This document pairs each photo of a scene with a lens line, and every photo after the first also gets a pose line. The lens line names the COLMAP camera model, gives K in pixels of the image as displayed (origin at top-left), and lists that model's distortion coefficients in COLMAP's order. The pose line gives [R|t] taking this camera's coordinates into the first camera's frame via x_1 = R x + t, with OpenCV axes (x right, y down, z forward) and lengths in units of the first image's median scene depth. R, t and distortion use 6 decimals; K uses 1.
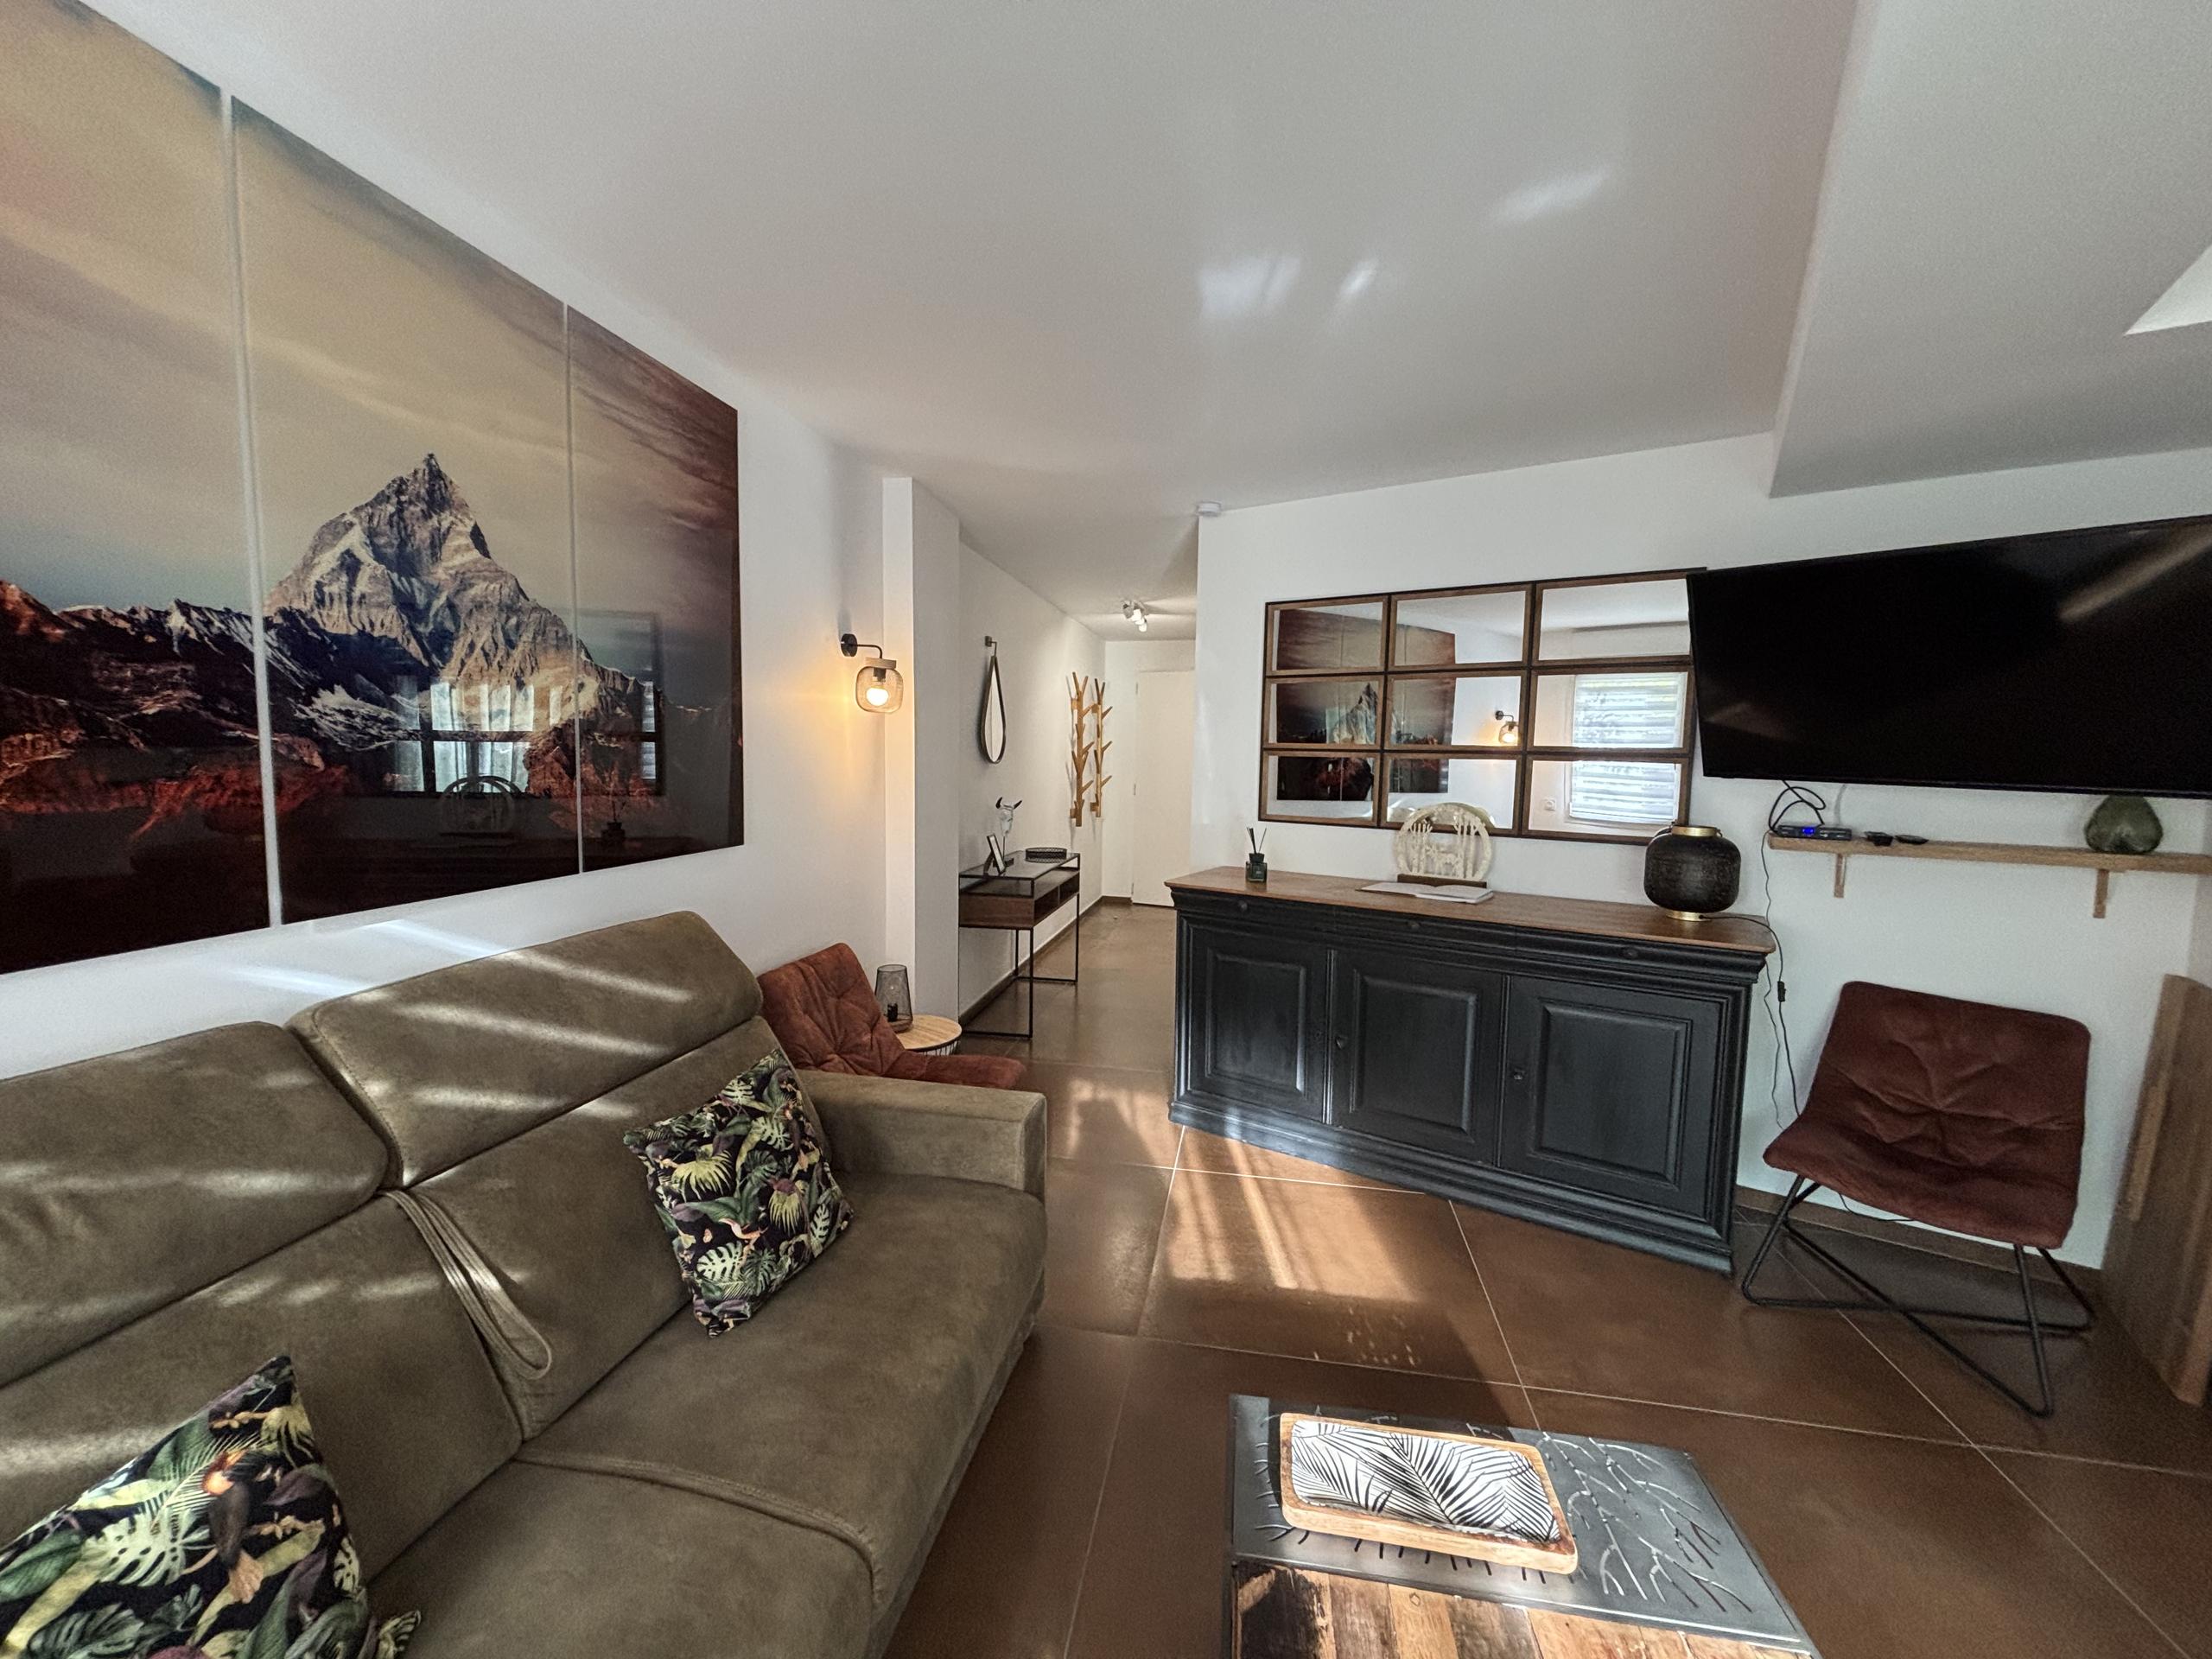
lens RADIAL K [[906.1, 0, 1117.3], [0, 906.1, 825.1], [0, 0, 1]] dist [0.012633, -0.000191]
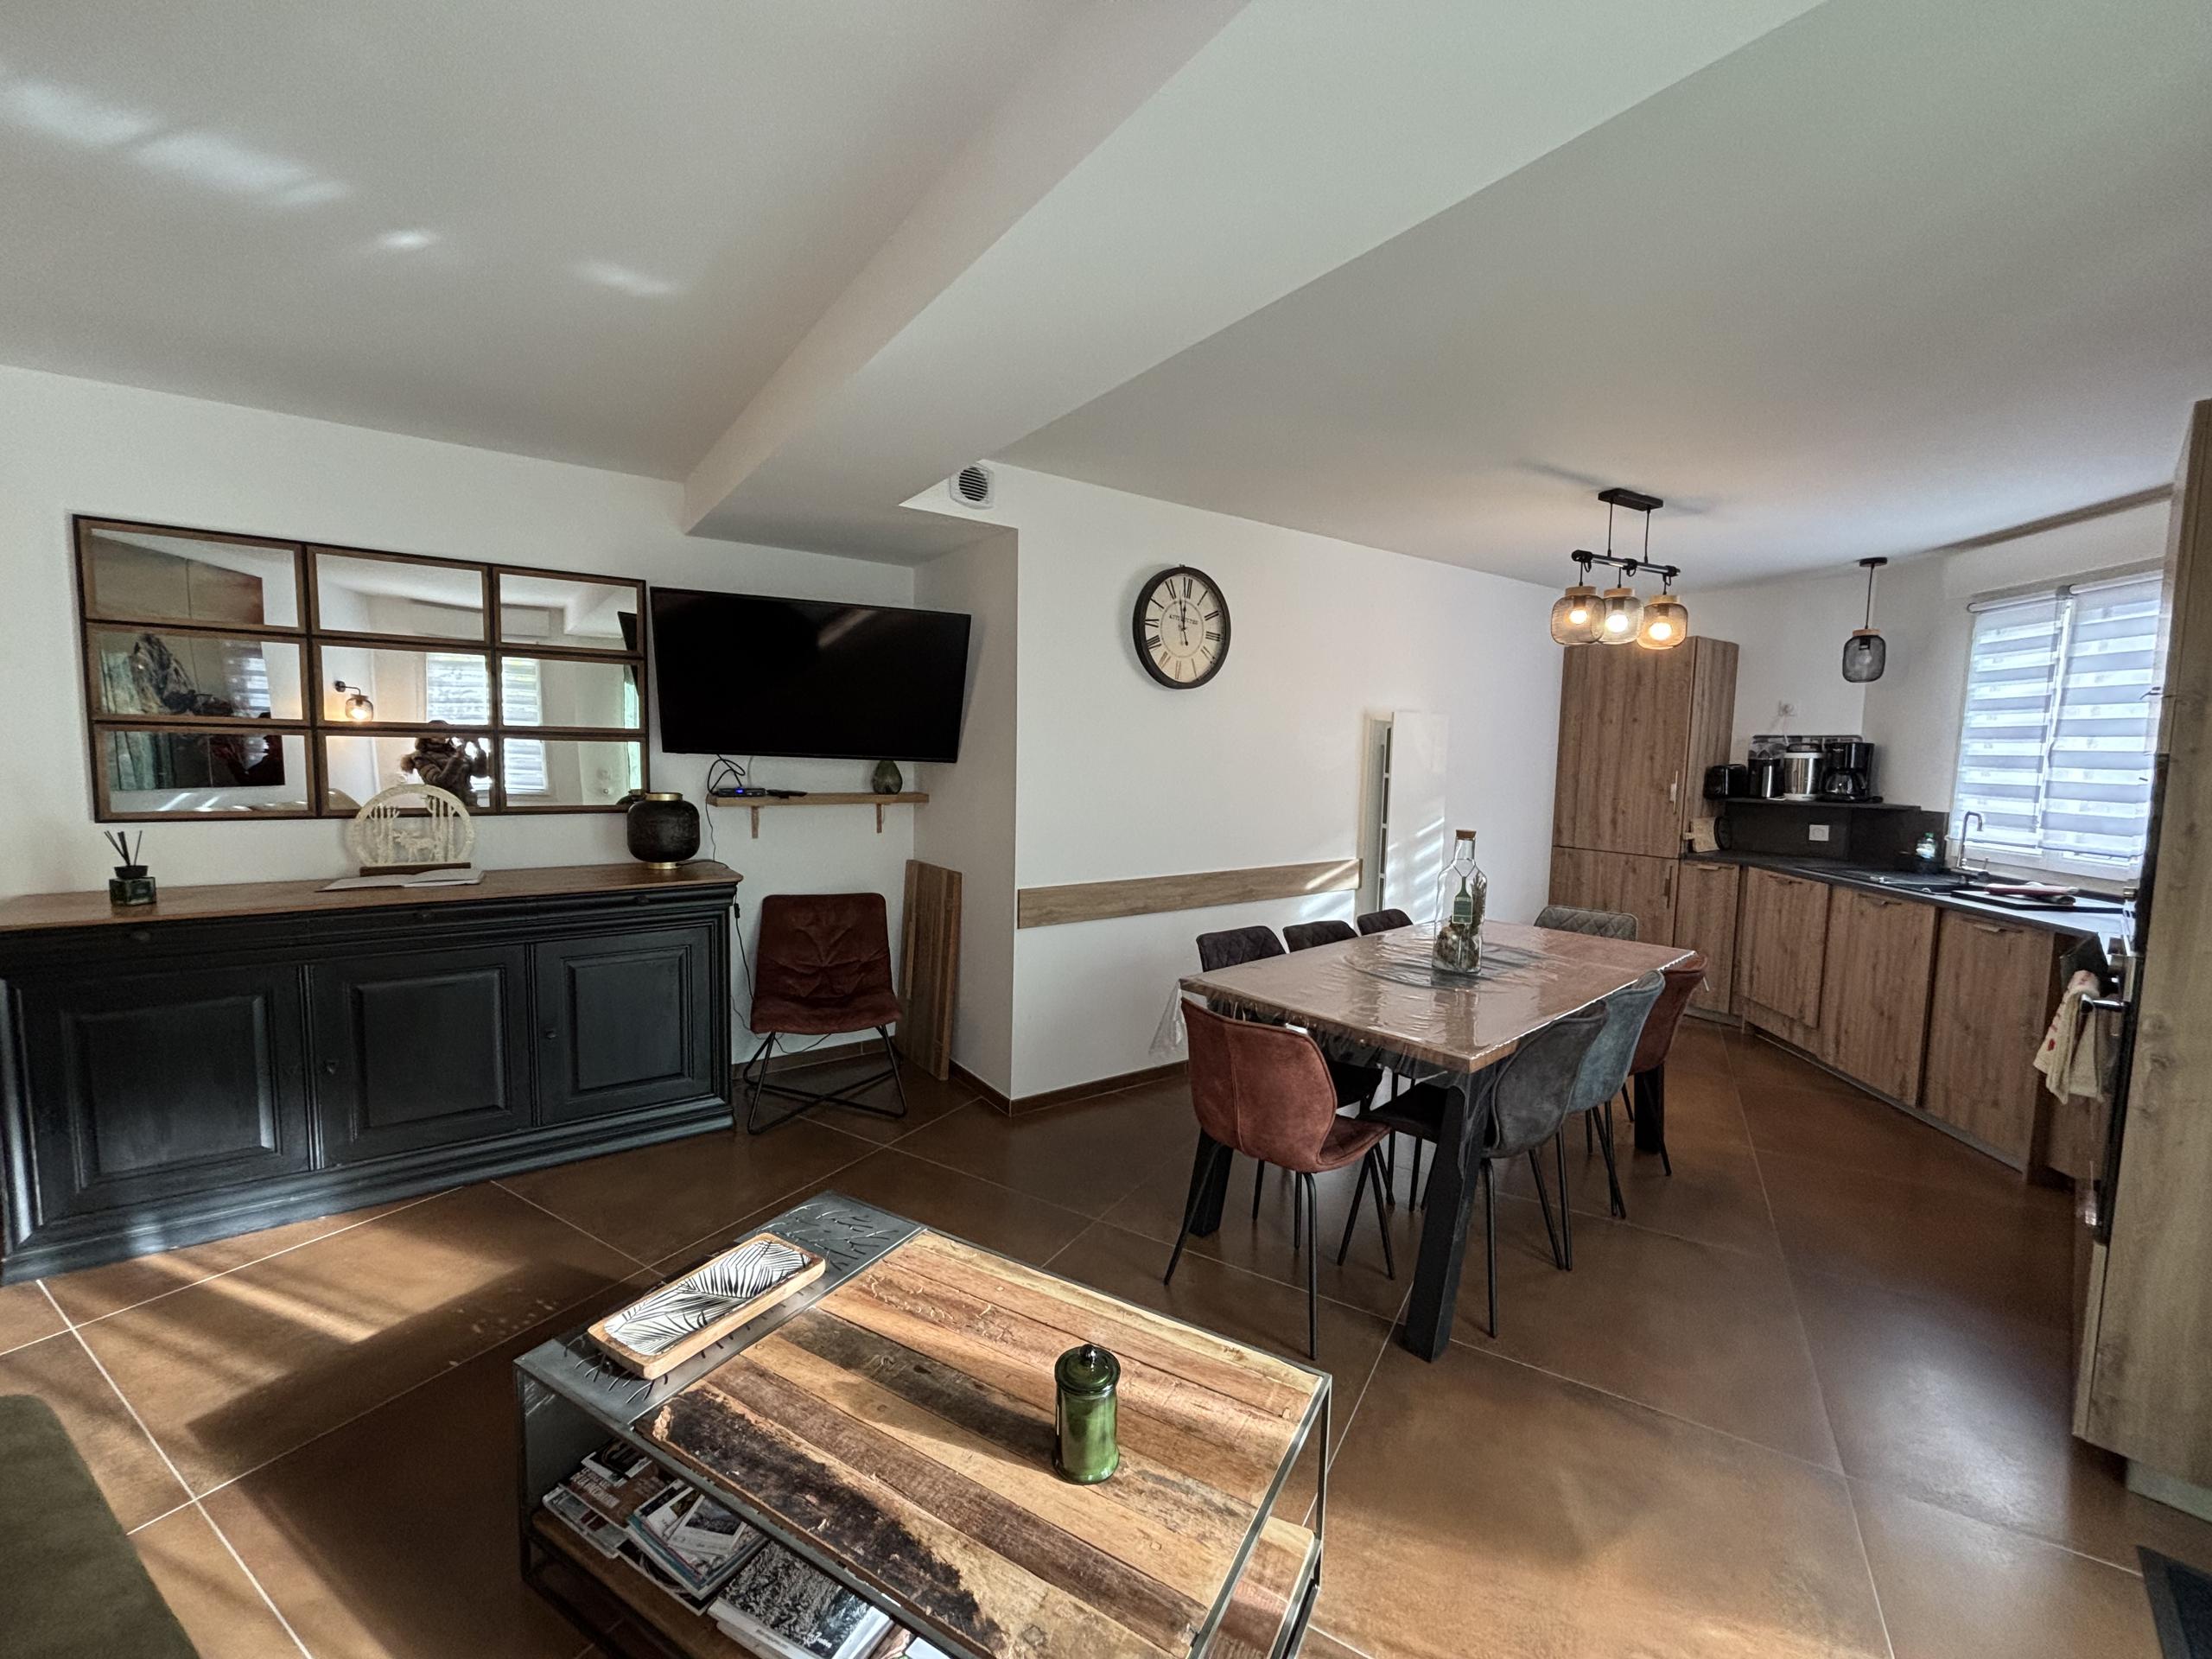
lens RADIAL K [[906.1, 0, 1117.3], [0, 906.1, 825.1], [0, 0, 1]] dist [0.012633, -0.000191]
pose [[0.354546, -0.089900, 0.930707, -0.302946], [0.064692, 0.995341, 0.071499, -0.003678], [-0.932798, 0.034859, 0.358710, -0.014345]]
